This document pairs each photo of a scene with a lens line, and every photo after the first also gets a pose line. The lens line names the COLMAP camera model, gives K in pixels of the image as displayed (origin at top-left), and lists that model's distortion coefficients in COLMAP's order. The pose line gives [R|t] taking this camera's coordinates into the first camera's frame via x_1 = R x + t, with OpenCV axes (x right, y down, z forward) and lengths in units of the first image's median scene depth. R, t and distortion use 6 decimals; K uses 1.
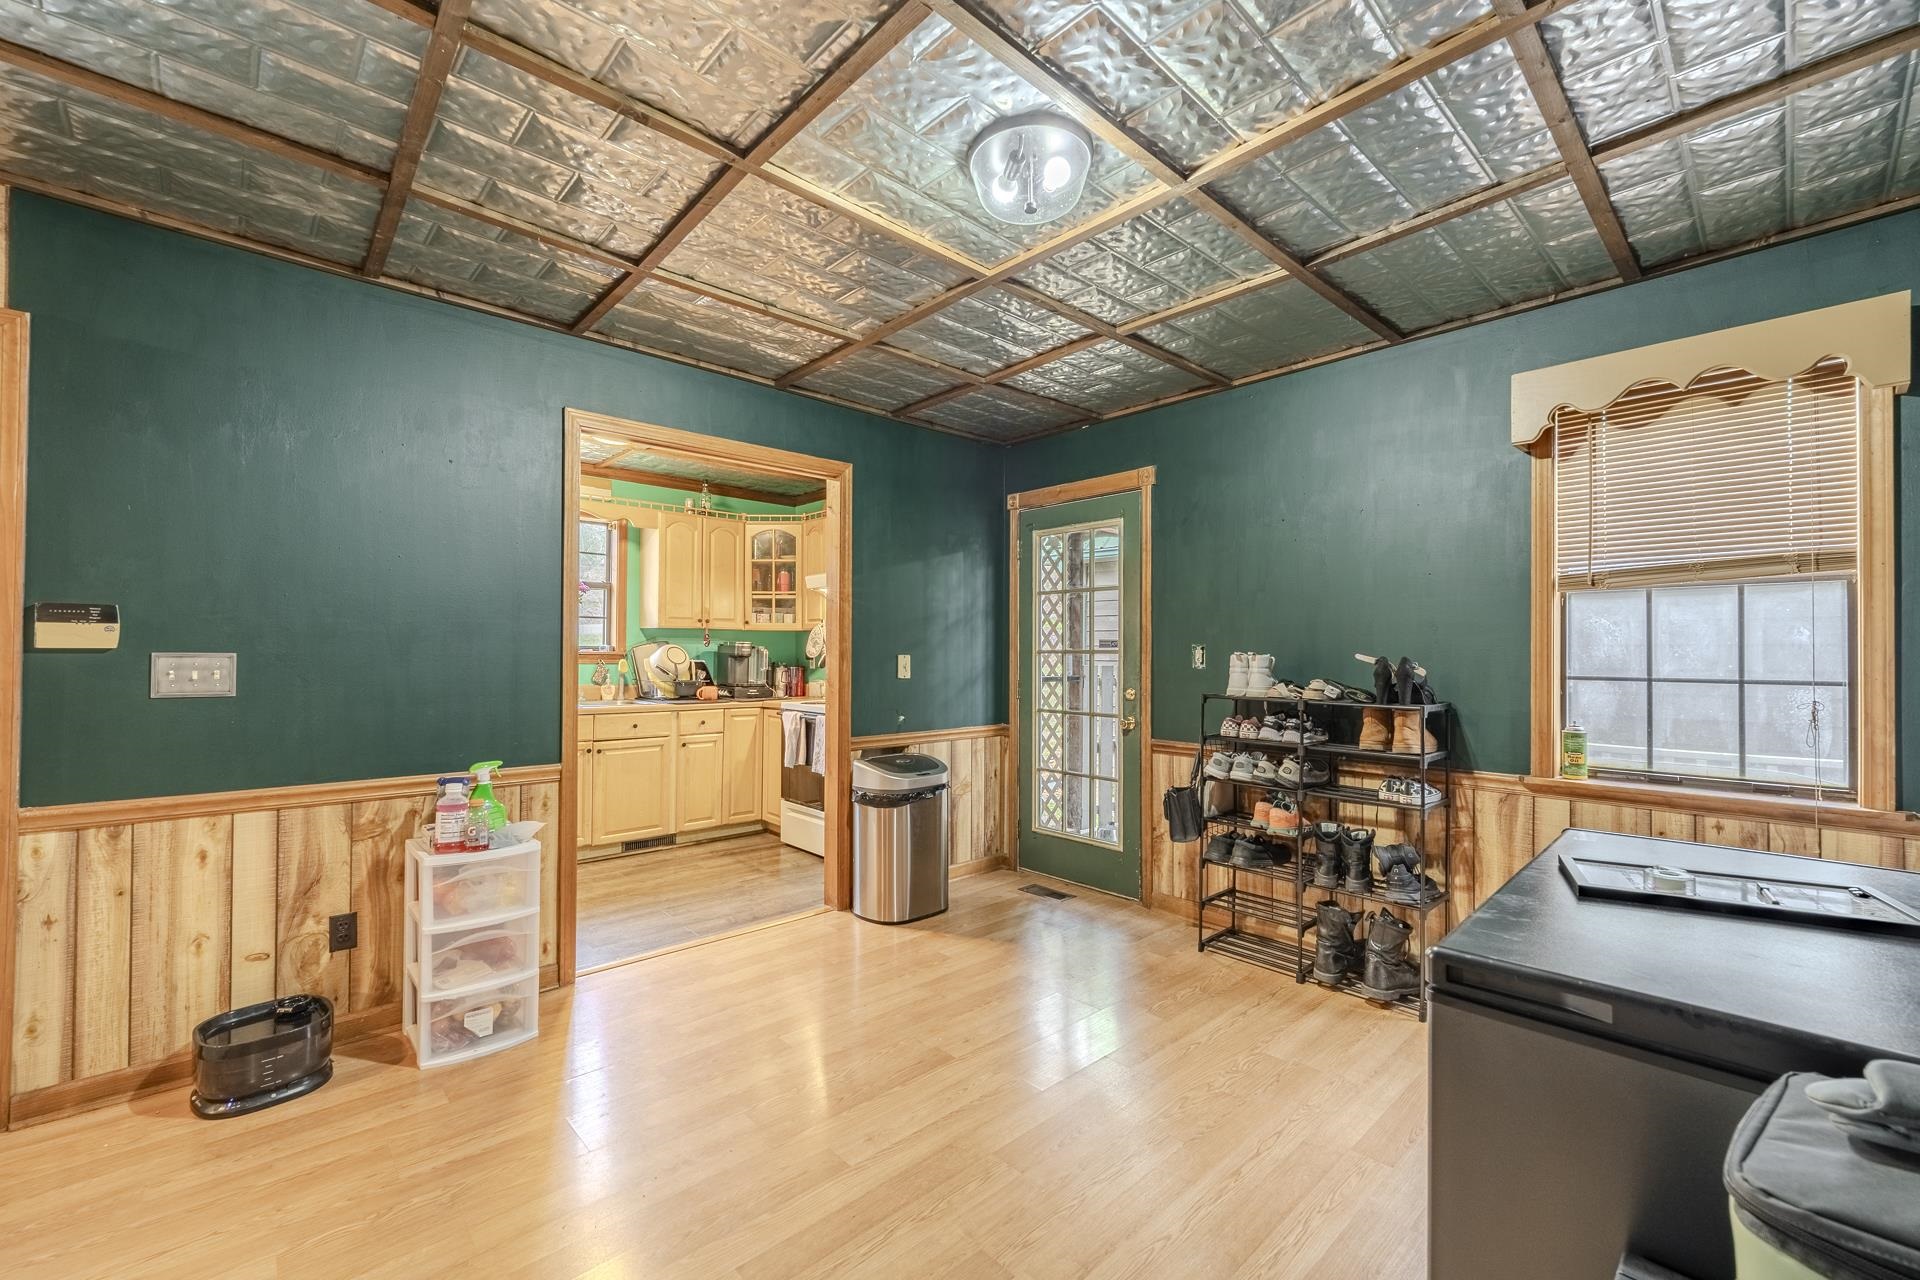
lens RADIAL K [[776.0, 0, 953.1], [0, 776.0, 646.6], [0, 0, 1]] dist [0.000038, -0.000224]
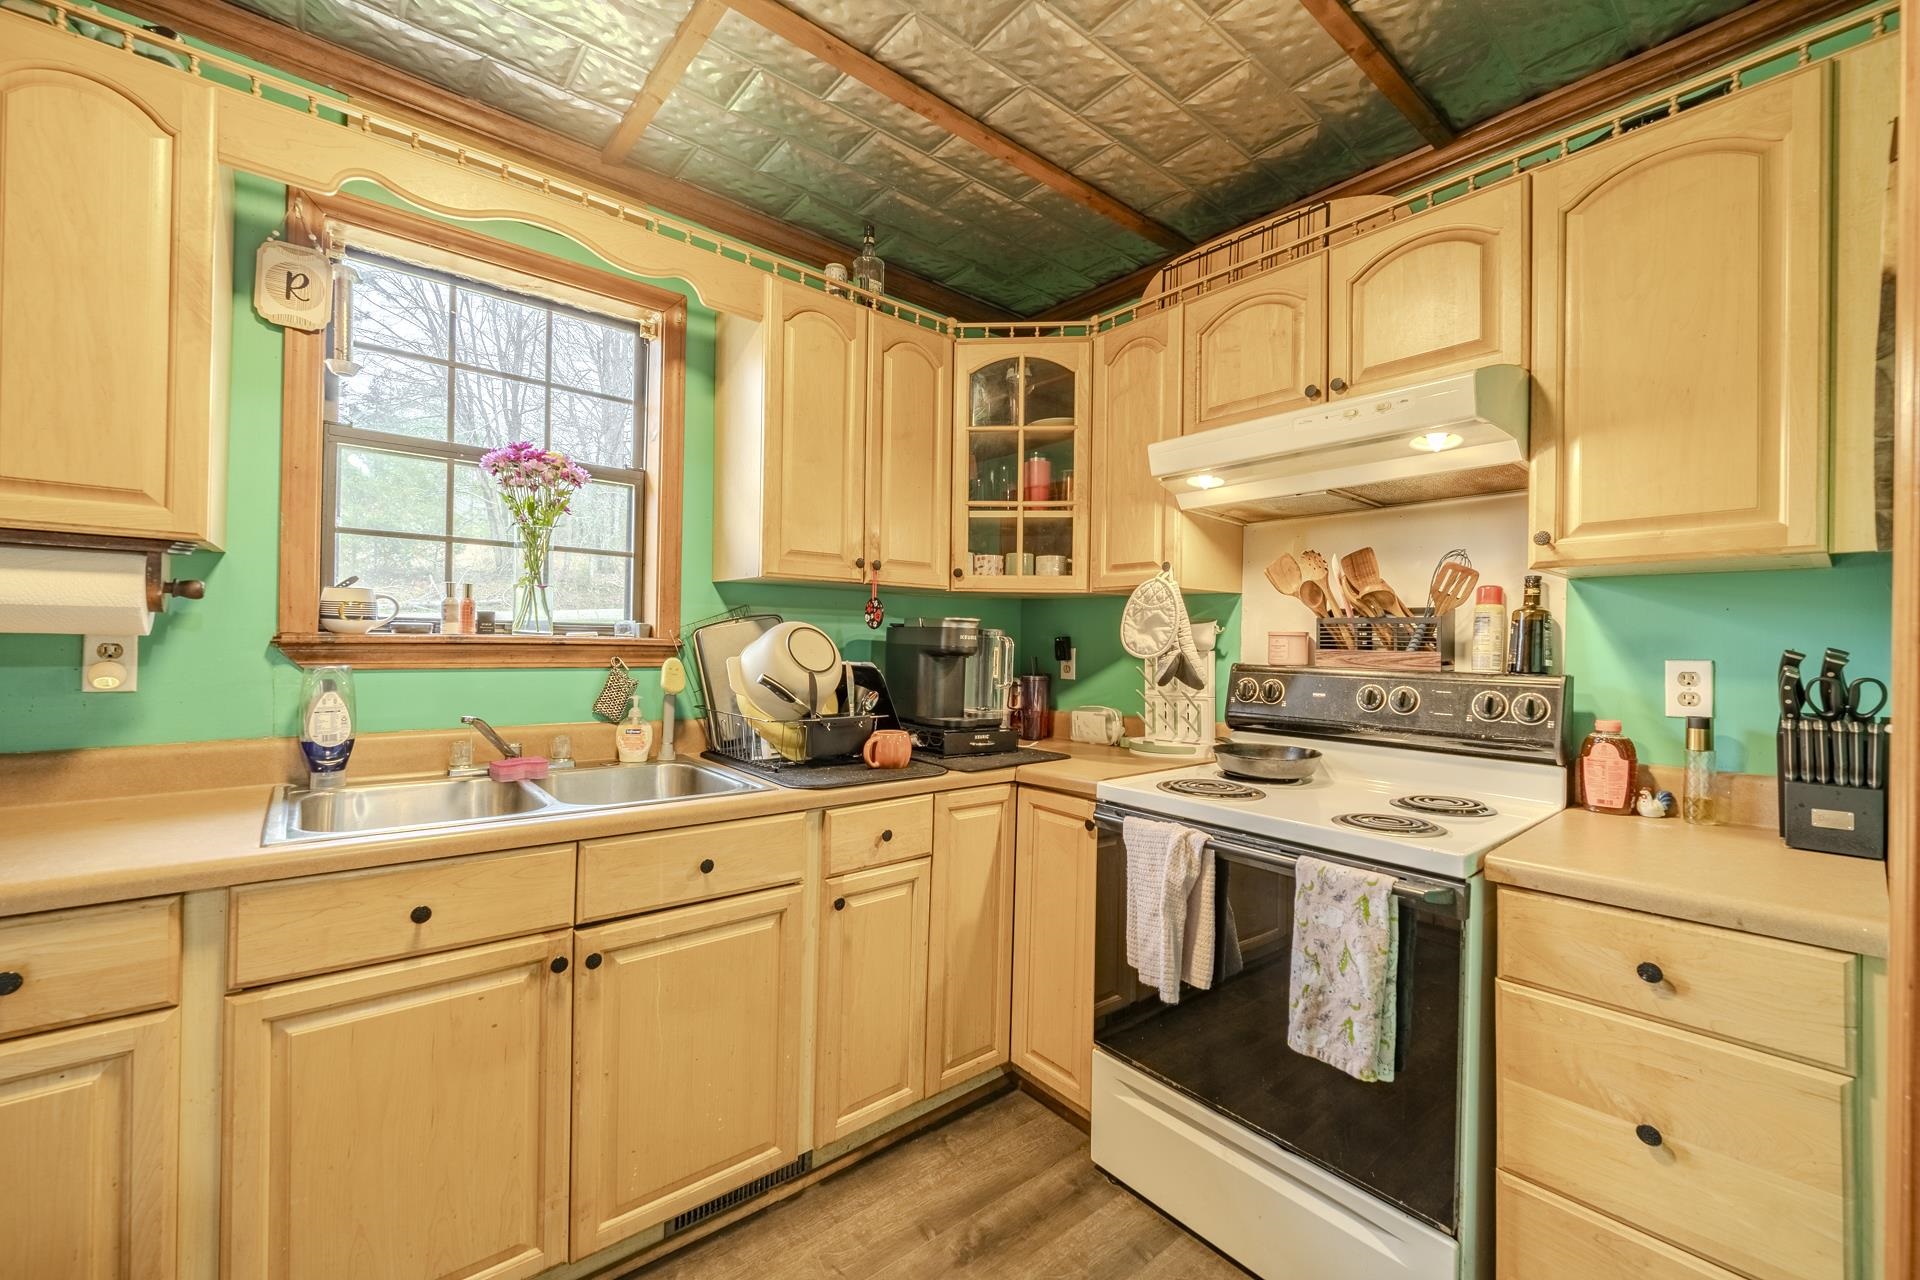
lens RADIAL K [[759.6, 0, 966.0], [0, 759.6, 649.9], [0, 0, 1]] dist [-0.019508, -0.000072]
pose [[0.999016, 0.010157, -0.043181, -0.256689], [-0.009622, 0.999875, 0.012584, 0.005858], [0.043304, -0.012156, 0.998988, 0.614626]]
